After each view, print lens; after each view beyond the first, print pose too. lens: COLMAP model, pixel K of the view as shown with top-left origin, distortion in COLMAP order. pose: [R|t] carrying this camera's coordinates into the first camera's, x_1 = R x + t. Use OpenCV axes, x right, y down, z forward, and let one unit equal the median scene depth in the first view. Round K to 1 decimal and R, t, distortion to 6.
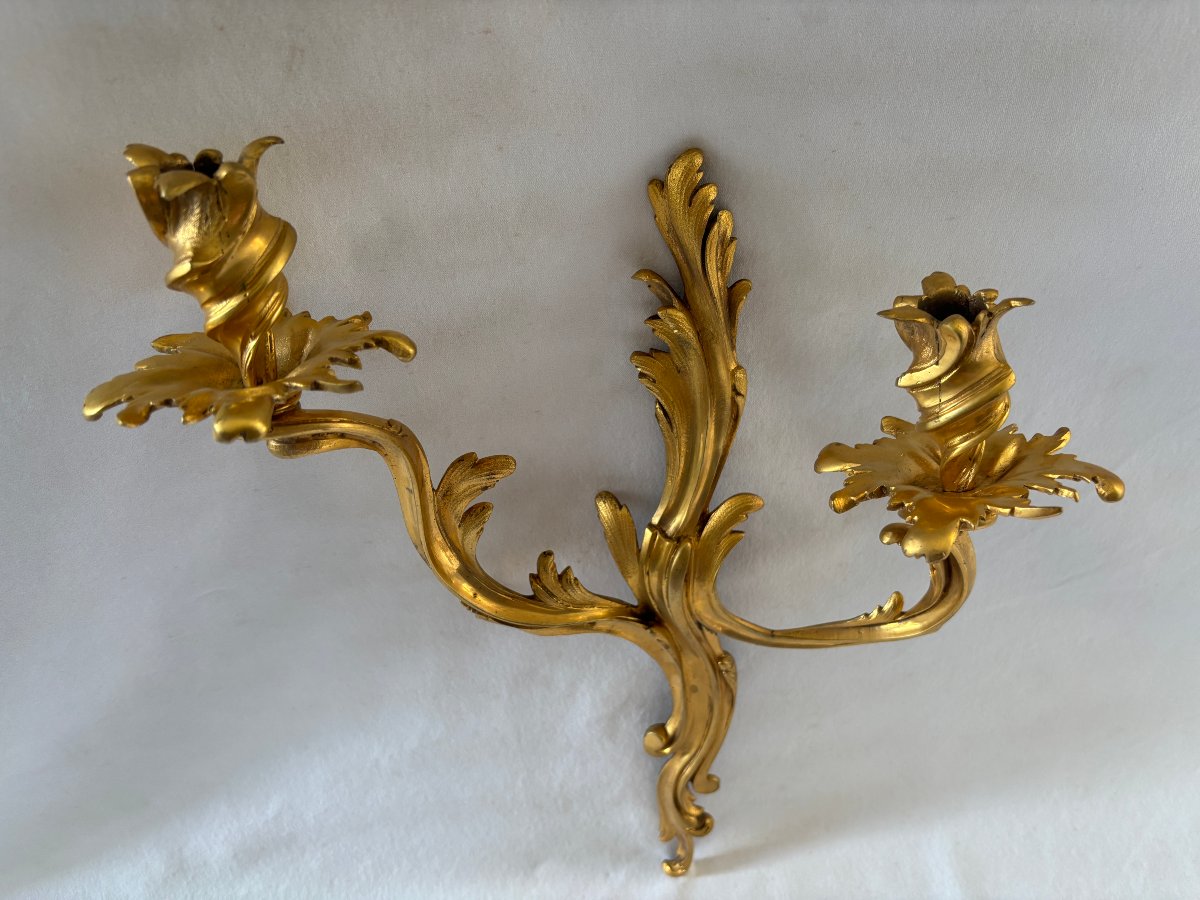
lens RADIAL K [[906.7, 0, 598.0], [0, 906.7, 456.6], [0, 0, 1]] dist [0.040293, -0.048772]
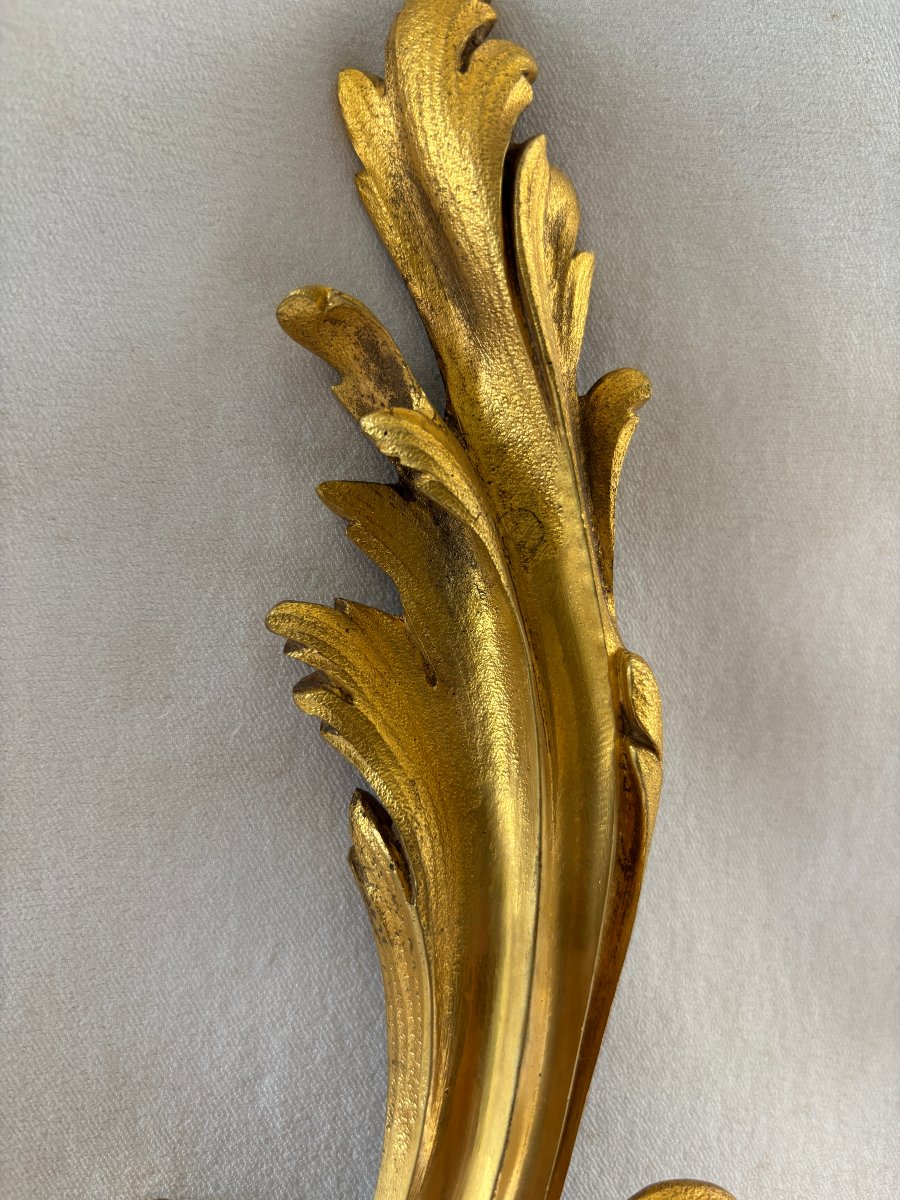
lens RADIAL K [[906.7, 0, 445.8], [0, 906.7, 600.8], [0, 0, 1]] dist [0.040293, -0.048772]
pose [[0.993406, 0.048940, 0.103680, 0.047407], [0.022829, 0.801771, -0.597195, 0.049003], [-0.112355, 0.595624, 0.795367, 0.567421]]
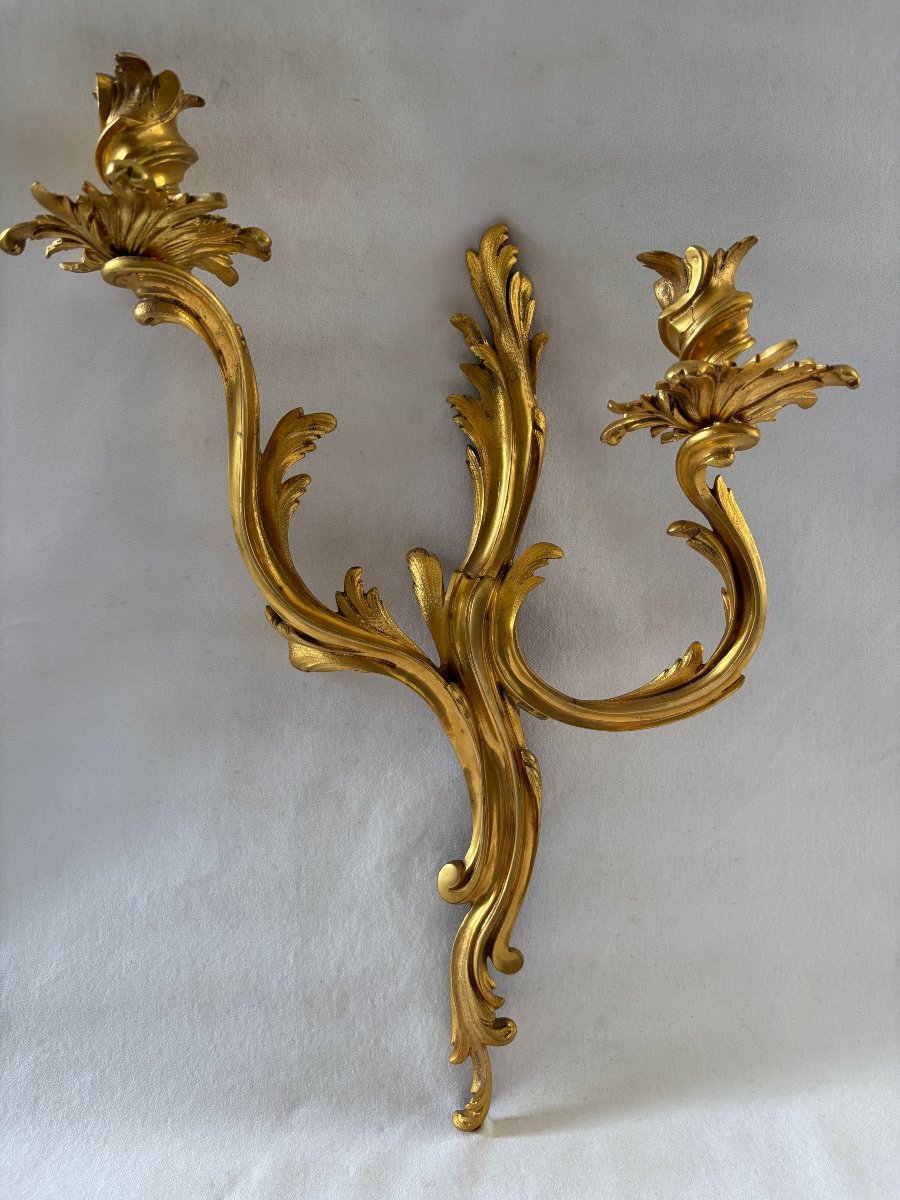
lens RADIAL K [[906.7, 0, 442.6], [0, 906.7, 607.2], [0, 0, 1]] dist [0.040293, -0.048772]
pose [[0.997502, 0.067056, -0.022199, 0.056968], [-0.068843, 0.852614, -0.517987, 0.548590], [-0.015807, 0.518222, 0.855100, 0.102055]]
